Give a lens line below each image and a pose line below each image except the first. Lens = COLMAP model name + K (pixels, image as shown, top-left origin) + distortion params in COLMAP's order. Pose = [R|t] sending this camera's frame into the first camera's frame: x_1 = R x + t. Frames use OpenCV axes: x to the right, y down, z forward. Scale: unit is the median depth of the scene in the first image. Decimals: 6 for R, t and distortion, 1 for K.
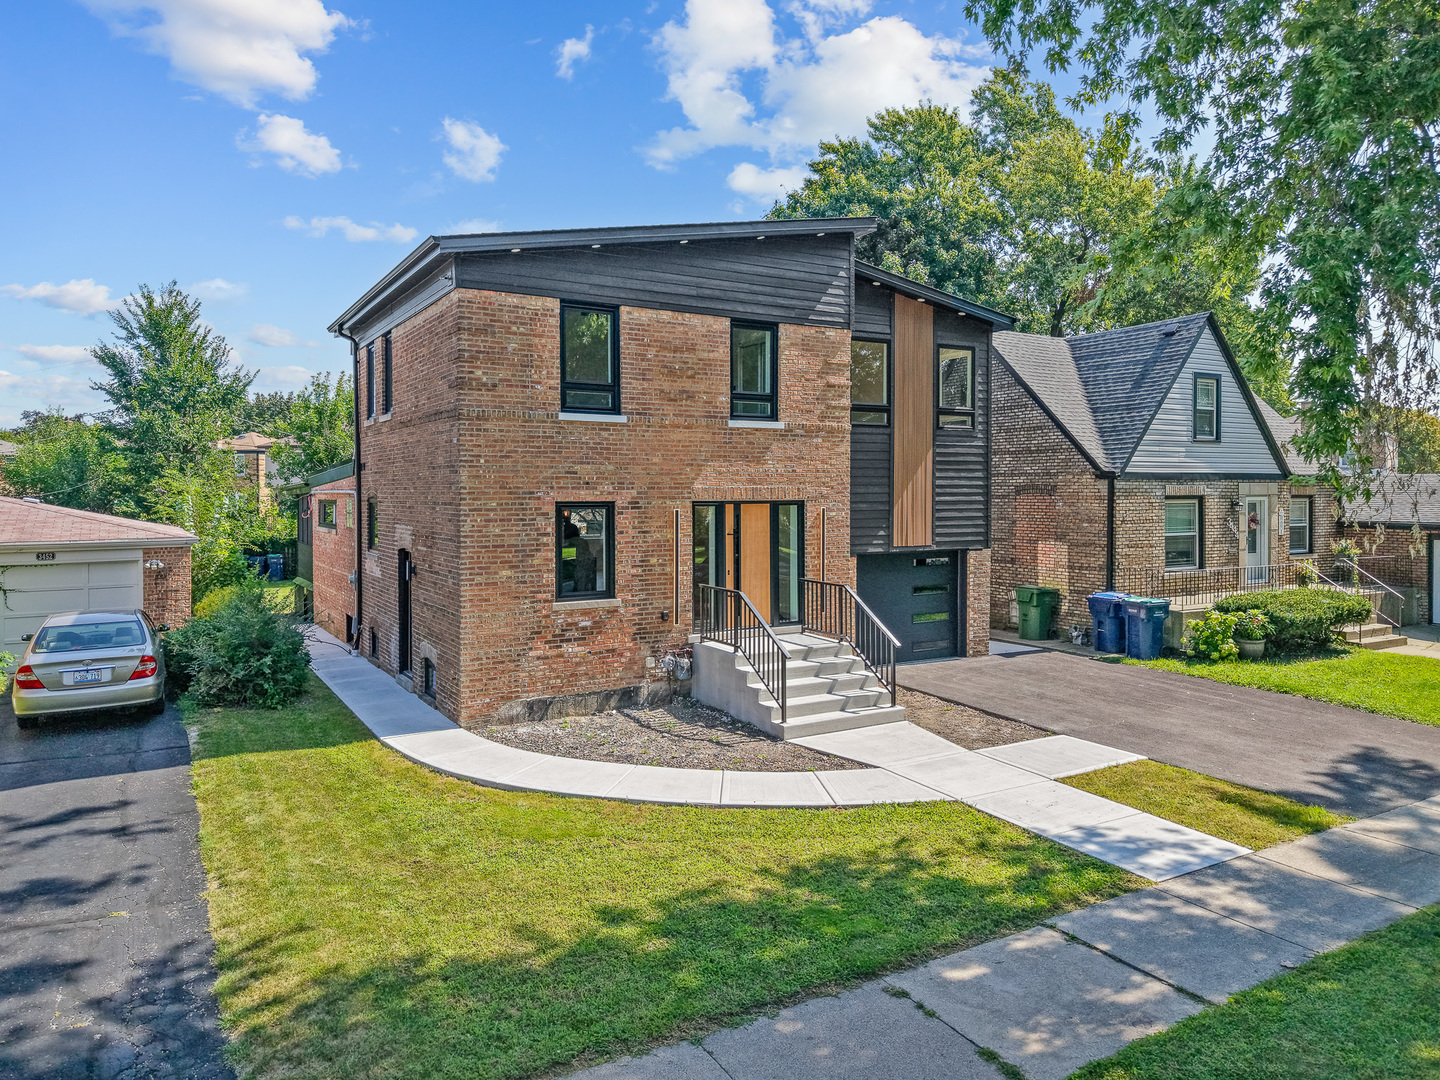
lens RADIAL K [[972.6, 0, 718.5], [0, 972.6, 512.8], [0, 0, 1]] dist [0.045456, -0.049778]
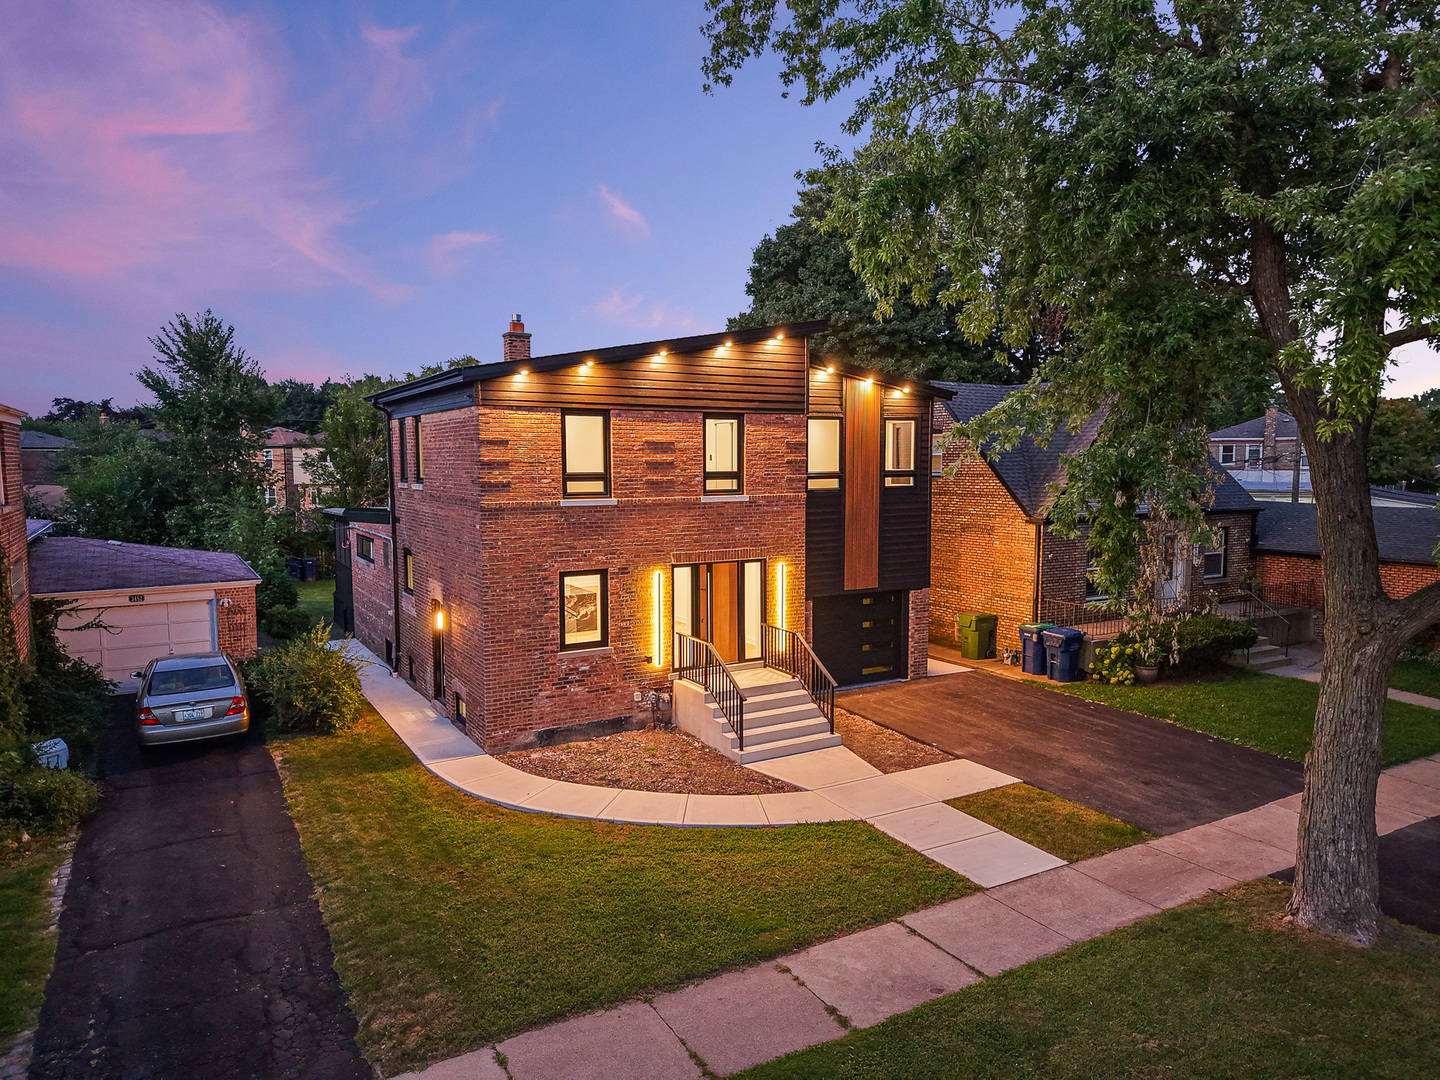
lens RADIAL K [[962.6, 0, 720.0], [0, 962.6, 540.0], [0, 0, 1]] dist [0.036555, -0.044426]
pose [[0.999960, -0.000650, -0.008973, 0.046445], [0.001225, 0.997938, 0.064178, -0.125880], [0.008913, -0.064186, 0.997898, -0.210763]]
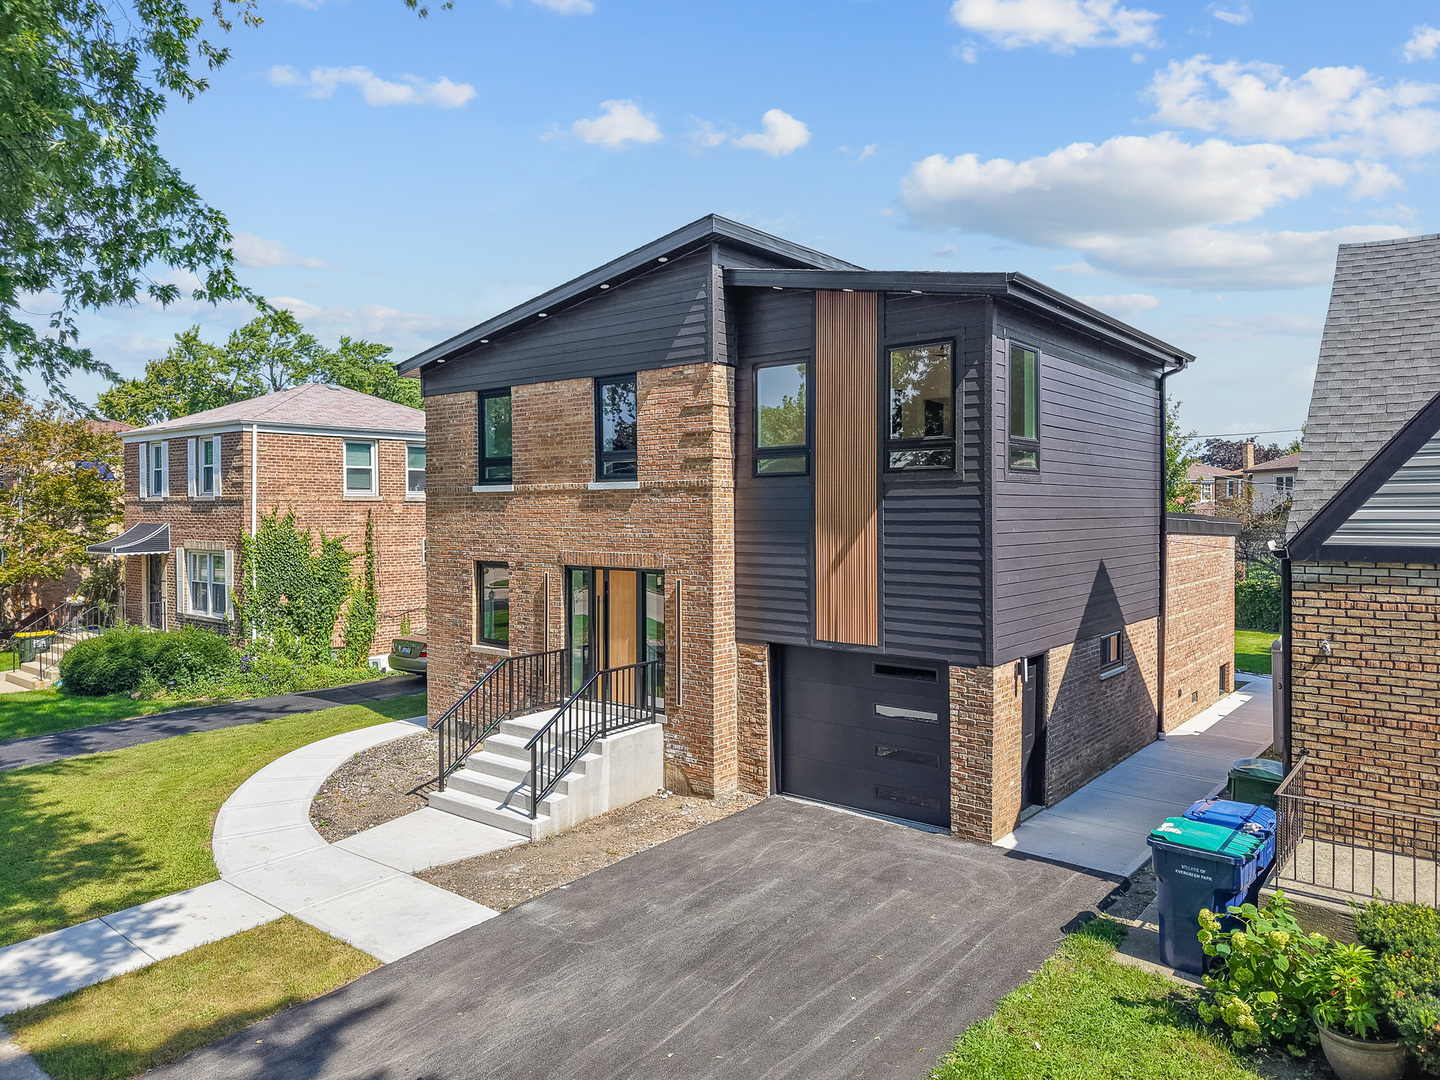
lens RADIAL K [[972.6, 0, 718.5], [0, 972.6, 512.8], [0, 0, 1]] dist [0.045456, -0.049778]
pose [[0.345453, 0.004370, -0.938426, 1.023778], [-0.016294, 0.999866, -0.001342, -0.070607], [0.938294, 0.015754, 0.345478, 0.835935]]
